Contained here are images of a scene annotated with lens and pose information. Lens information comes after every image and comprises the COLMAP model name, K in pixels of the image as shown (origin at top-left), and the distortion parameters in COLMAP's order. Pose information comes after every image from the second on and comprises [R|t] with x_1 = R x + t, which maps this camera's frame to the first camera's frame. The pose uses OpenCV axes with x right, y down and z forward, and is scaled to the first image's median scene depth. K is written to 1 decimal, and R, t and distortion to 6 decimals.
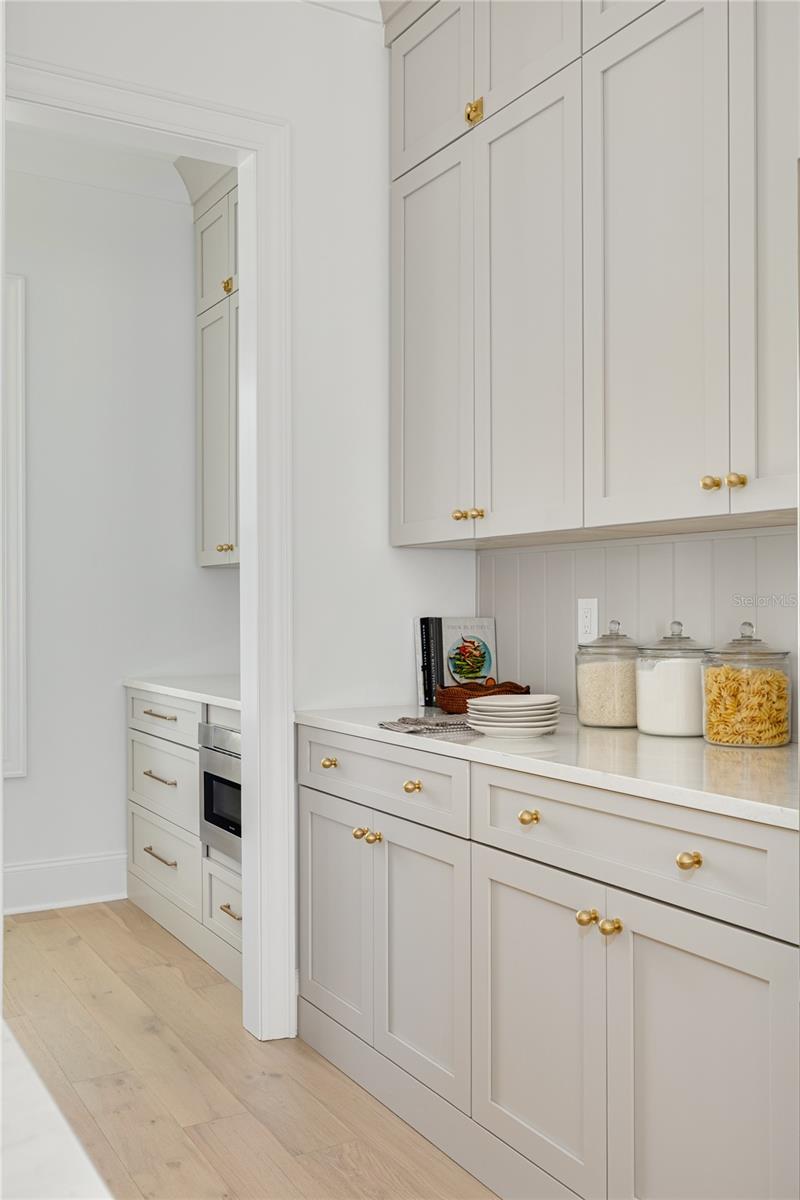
lens RADIAL K [[1102.7, 0, 400.0], [0, 1102.7, 600.0], [0, 0, 1]] dist [0.001643, 0.001092]
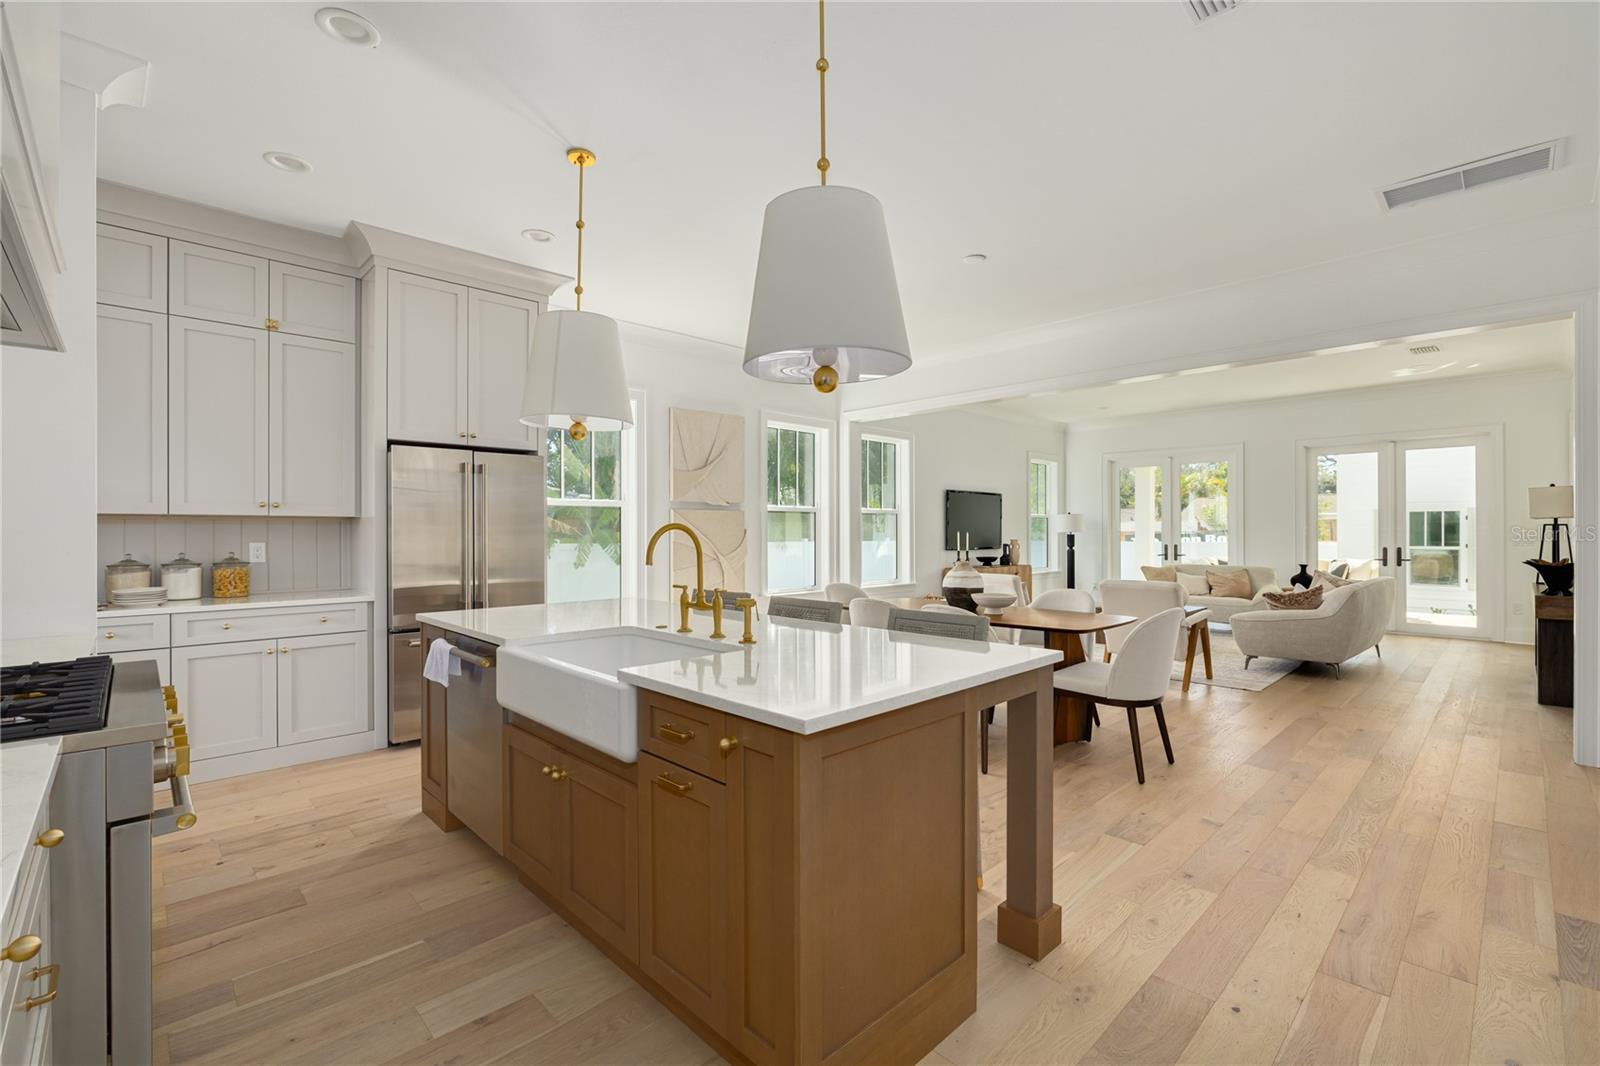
lens RADIAL K [[699.2, 0, 800.0], [0, 699.2, 533.0], [0, 0, 1]] dist [-0.000089, -0.000004]
pose [[-0.234360, 0.005409, 0.972135, -1.798626], [0.010885, 0.999936, -0.002939, -0.006343], [-0.972089, 0.009893, -0.234404, 0.052586]]
